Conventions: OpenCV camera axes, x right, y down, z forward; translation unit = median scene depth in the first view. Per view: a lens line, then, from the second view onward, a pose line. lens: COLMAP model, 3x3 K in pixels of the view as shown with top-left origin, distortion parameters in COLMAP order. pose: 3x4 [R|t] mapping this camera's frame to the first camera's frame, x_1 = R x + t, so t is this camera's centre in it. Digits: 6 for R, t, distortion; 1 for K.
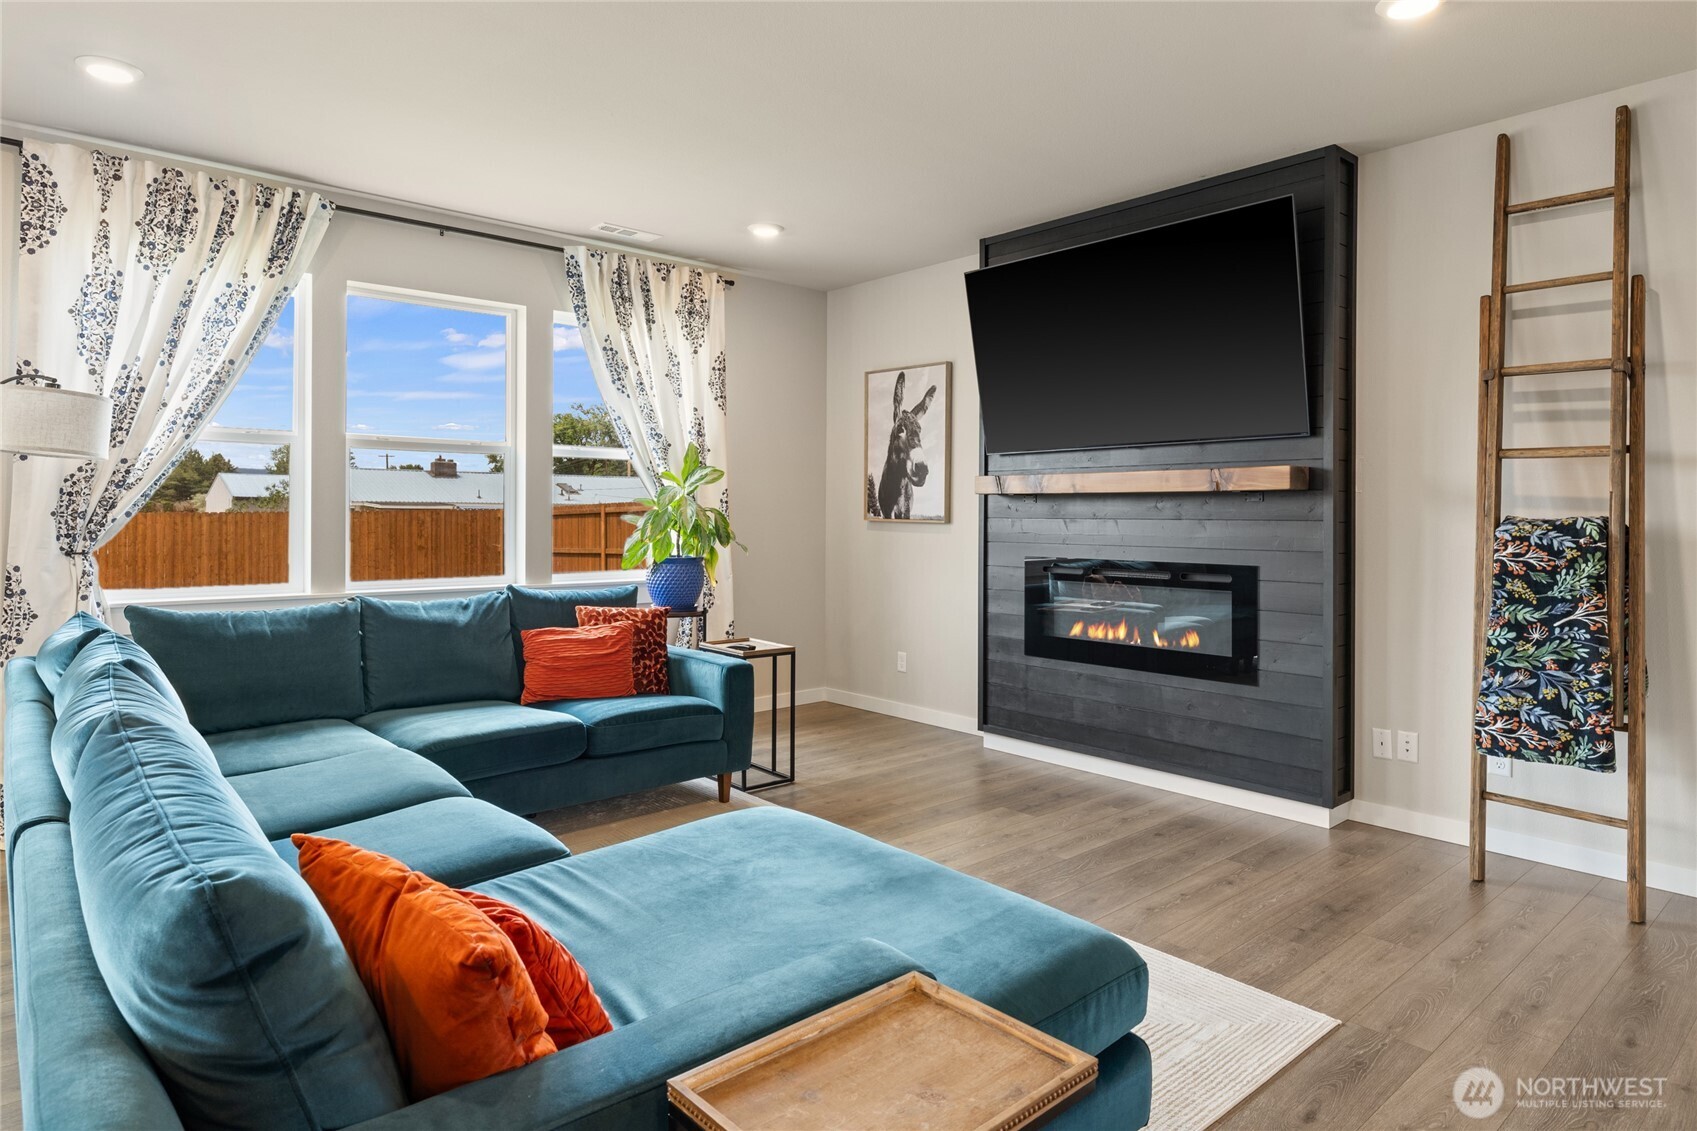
lens RADIAL K [[1015.8, 0, 850.9], [0, 1015.8, 524.3], [0, 0, 1]] dist [-0.001593, 0.000311]
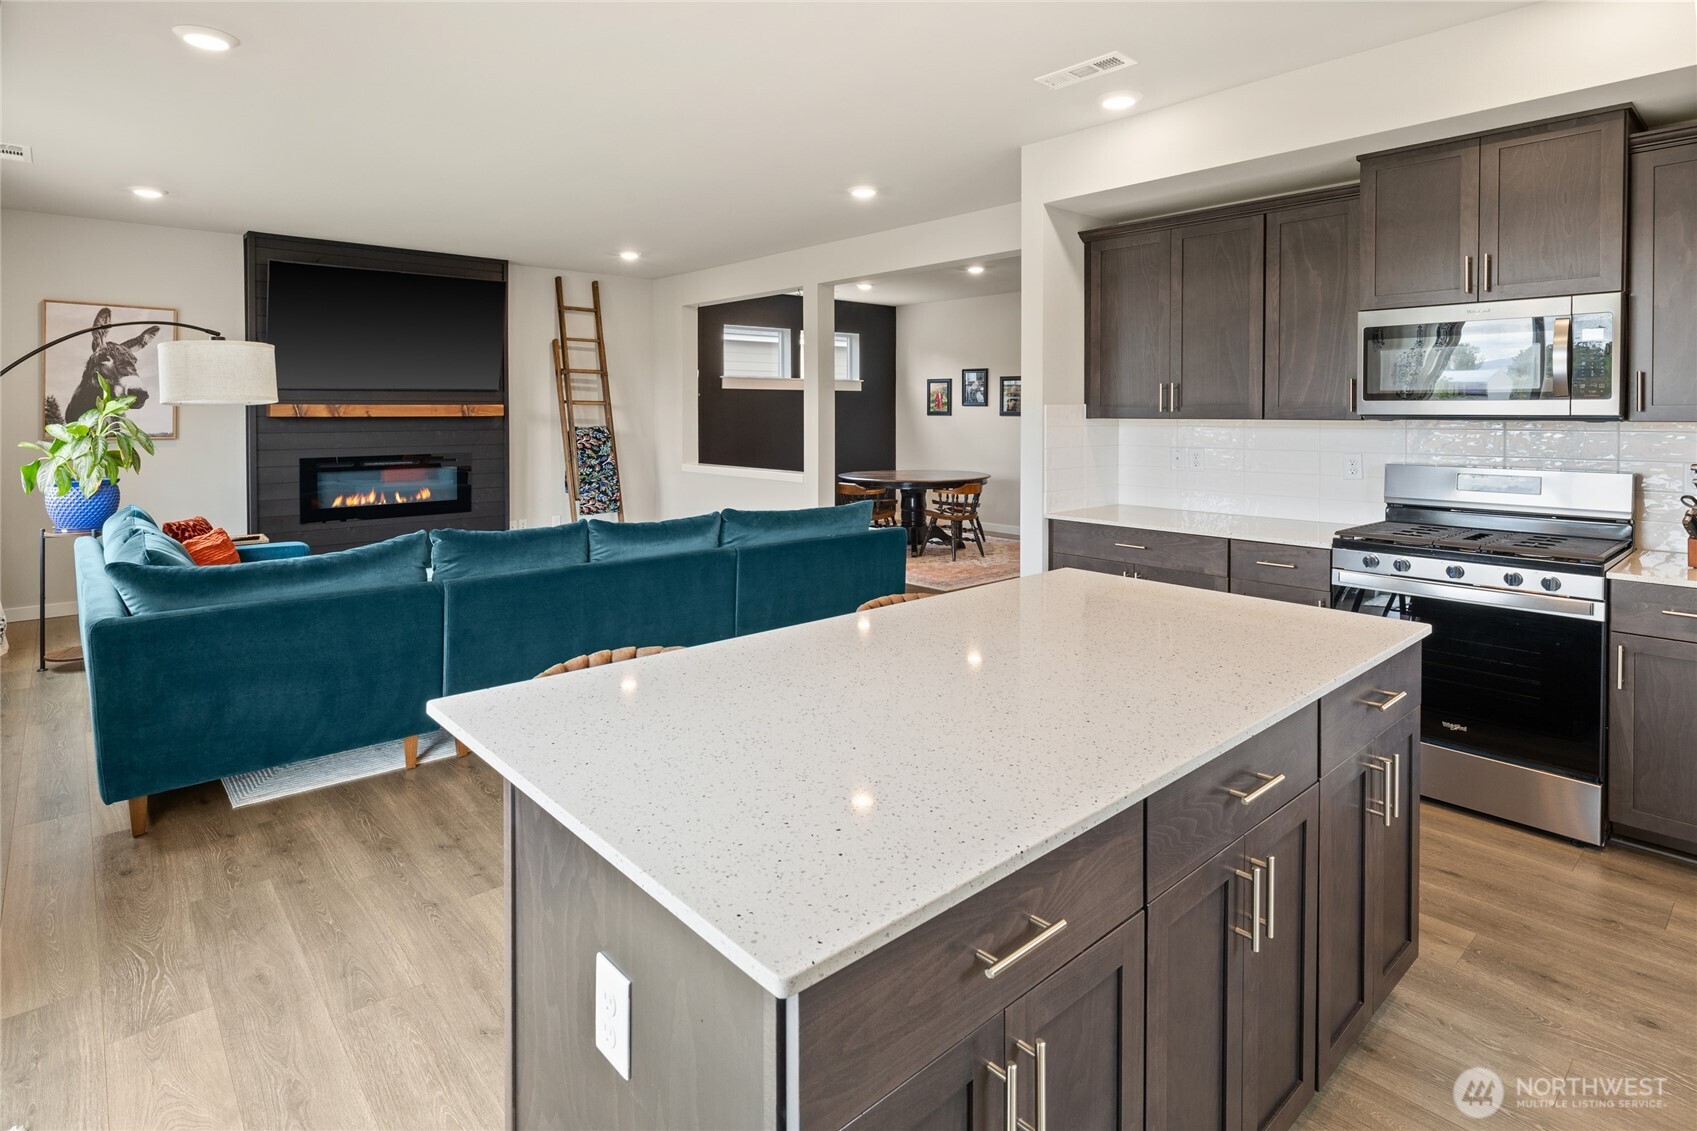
lens RADIAL K [[887.3, 0, 848.5], [0, 887.3, 565.5], [0, 0, 1]] dist [-0.000992, -0.000128]
pose [[0.026172, -0.172447, 0.984671, -1.658275], [0.013958, 0.984976, 0.172129, -0.038678], [-0.999560, 0.009239, 0.028185, 0.215129]]
